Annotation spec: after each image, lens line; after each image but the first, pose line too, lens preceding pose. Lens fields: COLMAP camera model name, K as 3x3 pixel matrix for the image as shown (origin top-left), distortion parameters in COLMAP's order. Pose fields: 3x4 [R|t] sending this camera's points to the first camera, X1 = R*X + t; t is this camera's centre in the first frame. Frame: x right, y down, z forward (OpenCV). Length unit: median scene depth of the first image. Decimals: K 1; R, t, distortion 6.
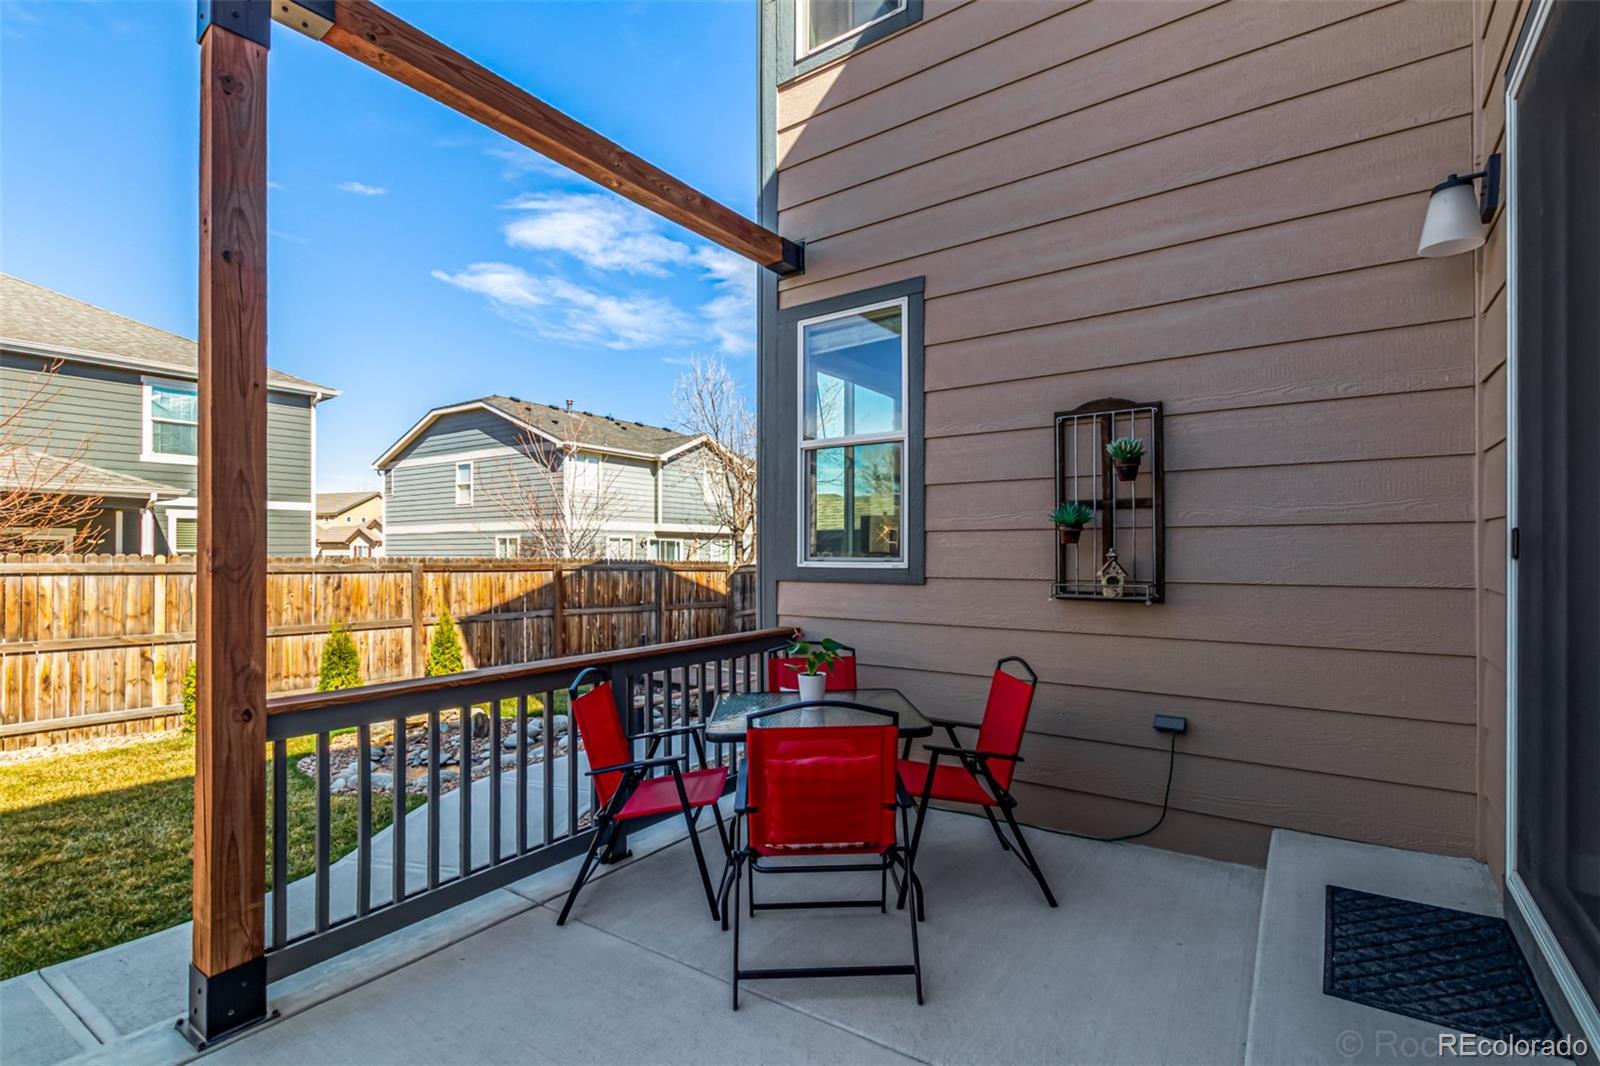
lens RADIAL K [[747.1, 0, 802.3], [0, 747.1, 551.4], [0, 0, 1]] dist [0.001771, 0.000203]
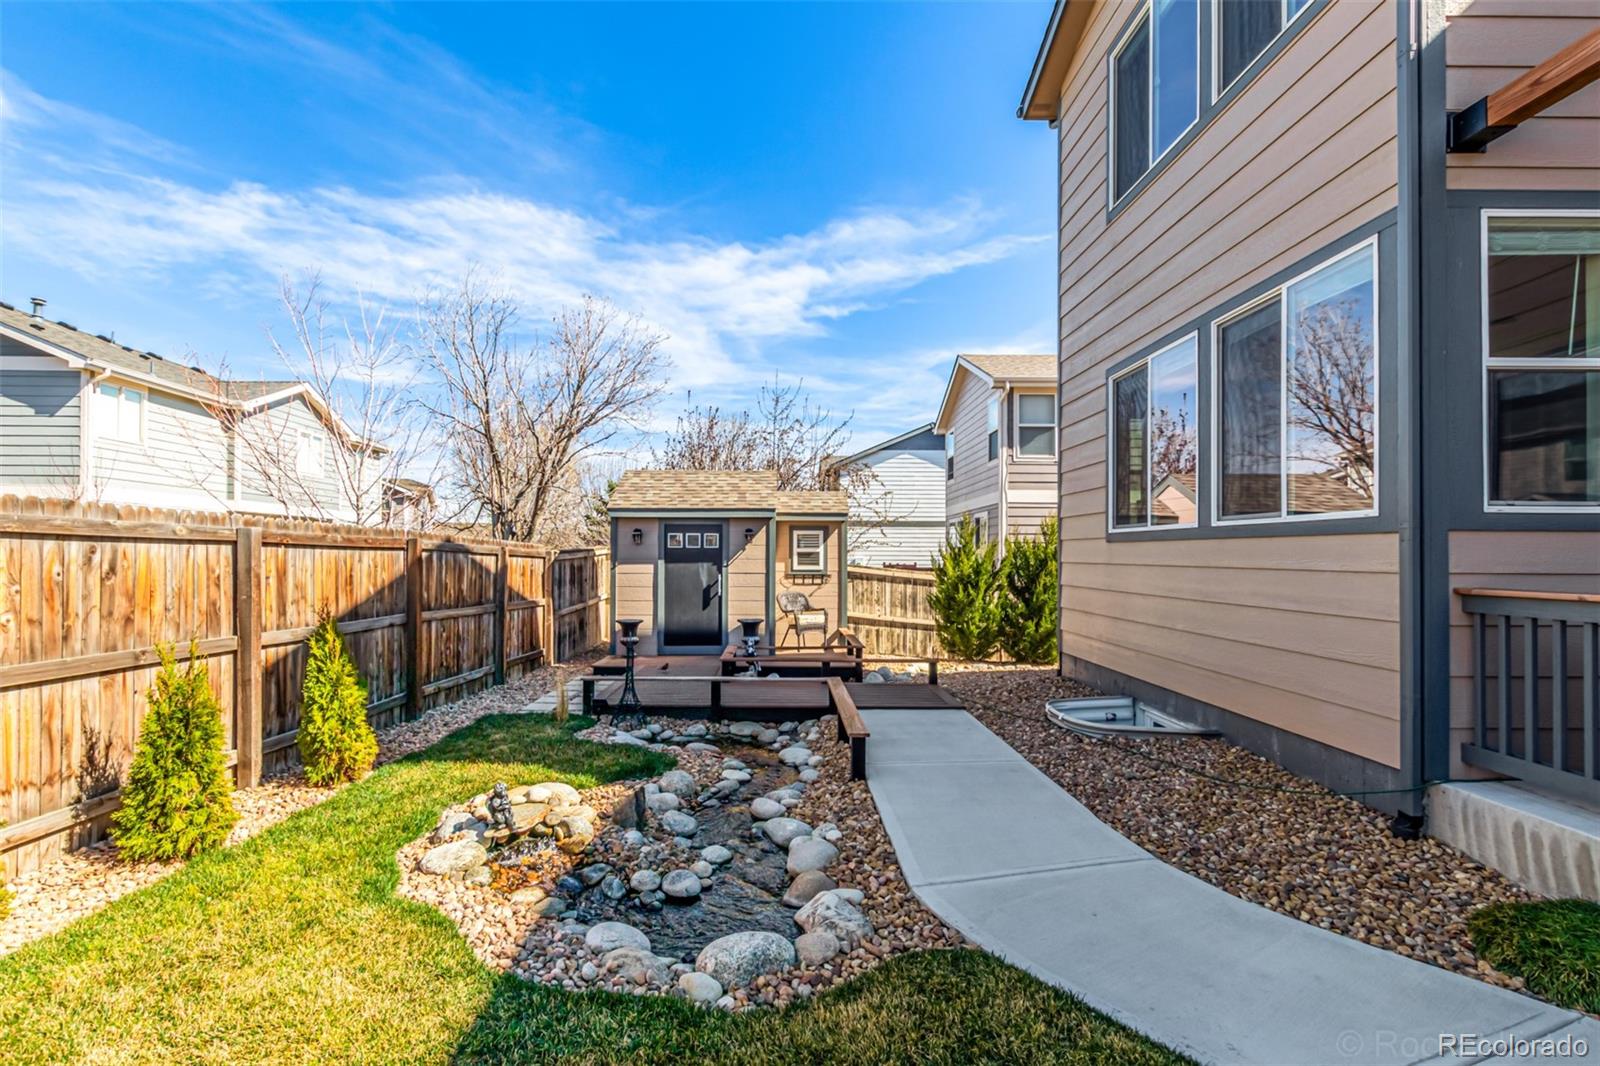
lens RADIAL K [[739.3, 0, 796.4], [0, 739.3, 550.4], [0, 0, 1]] dist [0.004161, 0.000369]
pose [[0.807618, 0.007290, 0.589662, -0.417661], [-0.004635, 0.999971, -0.006015, 0.027108], [-0.589688, 0.002125, 0.807628, 0.306034]]
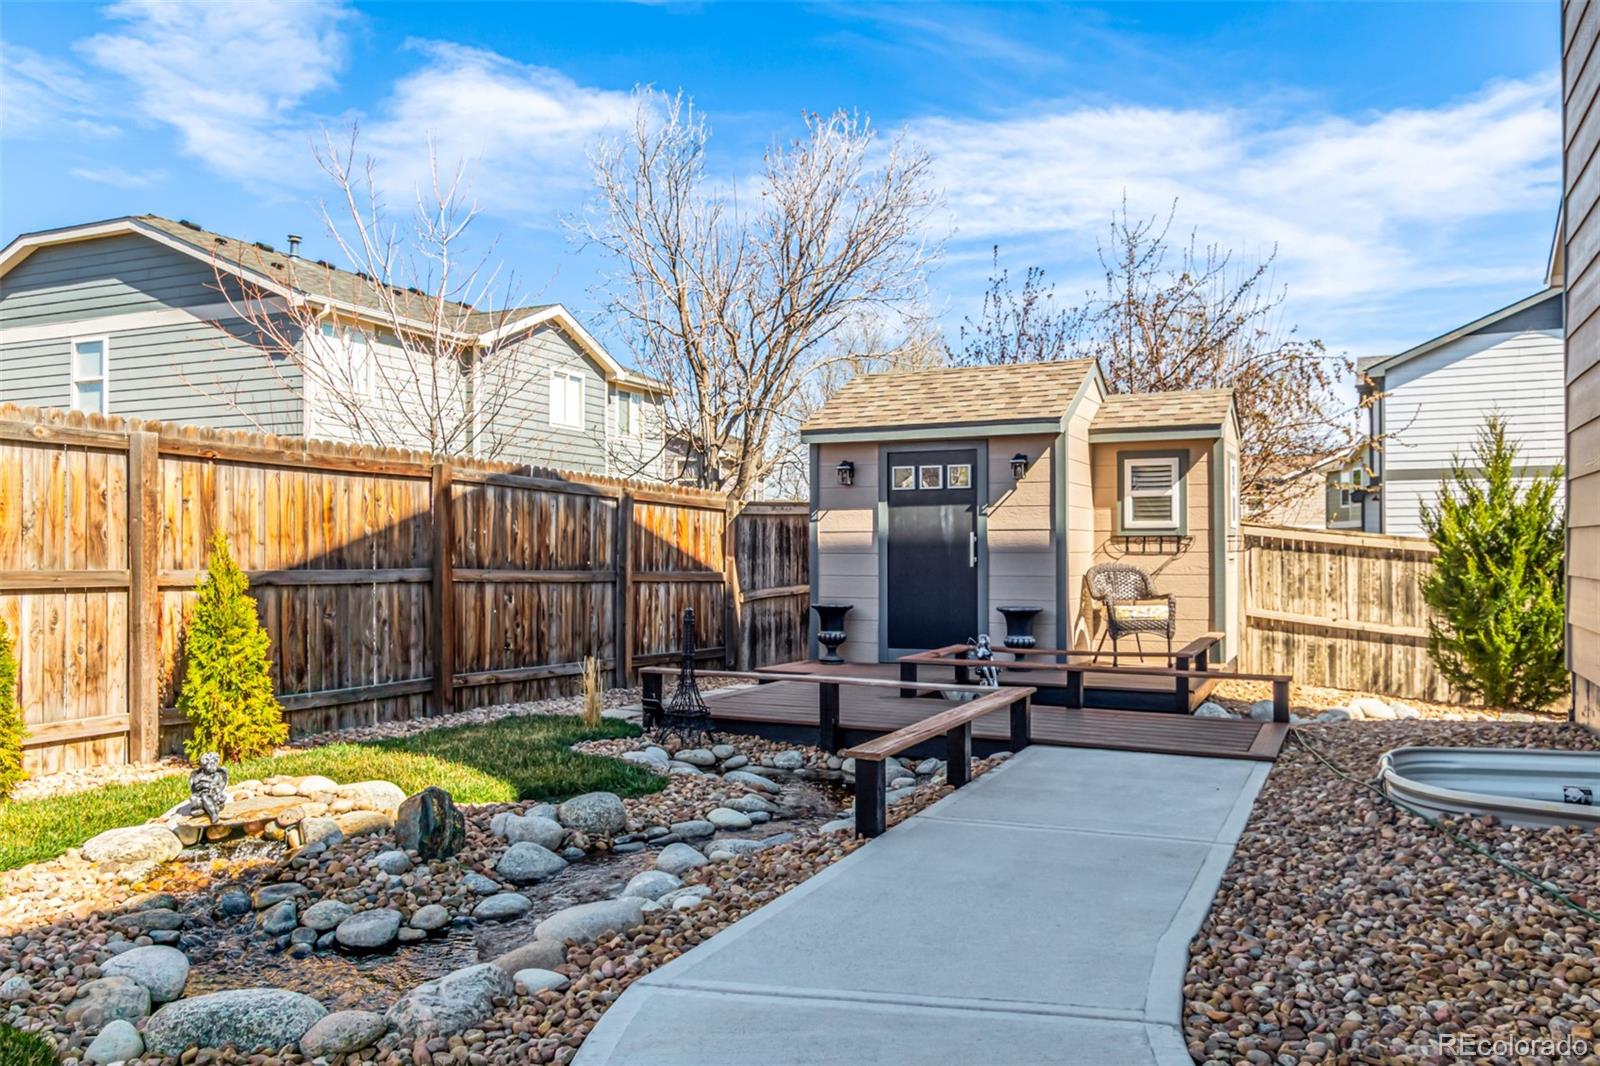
lens RADIAL K [[1169.0, 0, 813.7], [0, 1169.0, 537.9], [0, 0, 1]] dist [0.000044, 0.001649]
pose [[0.985351, 0.001177, 0.170532, -0.219128], [0.000380, 0.999959, -0.009099, 0.063961], [-0.170536, 0.009031, 0.985310, 0.264097]]
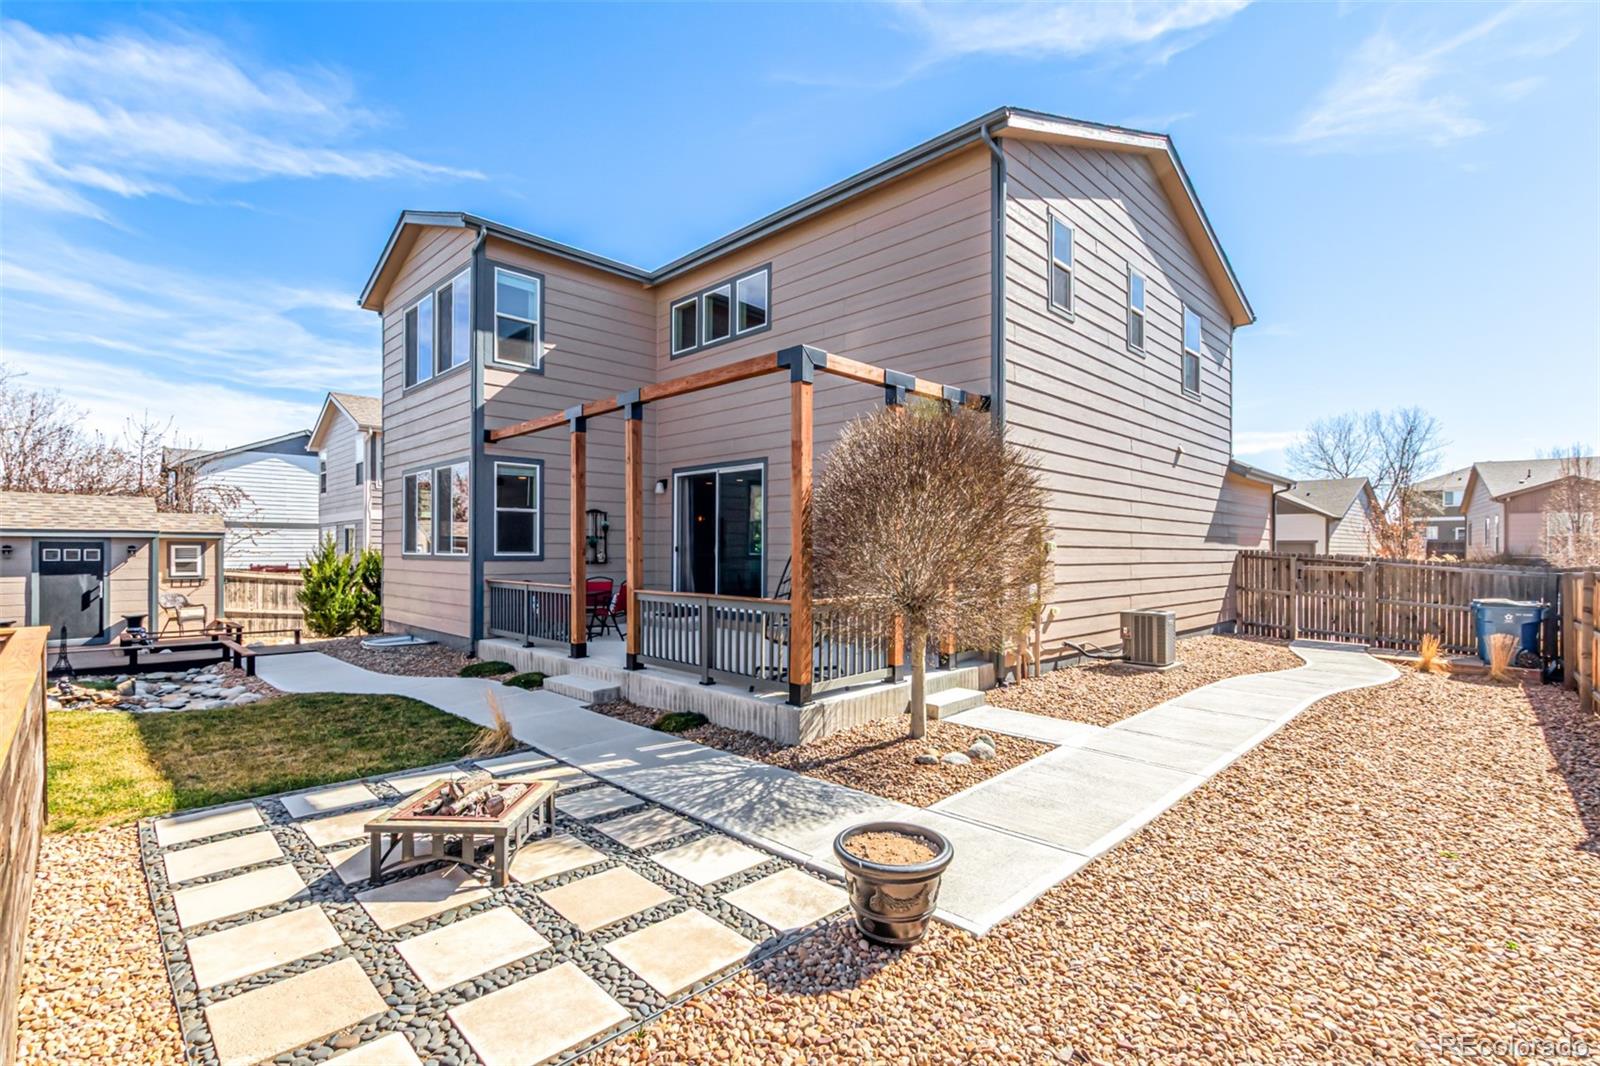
lens RADIAL K [[732.5, 0, 794.9], [0, 732.5, 545.1], [0, 0, 1]] dist [-0.000422, -0.000144]
pose [[0.175759, 0.007117, 0.984407, -0.904809], [-0.001975, 0.999974, -0.006877, -0.000259], [-0.984431, -0.000736, 0.175769, -0.186028]]
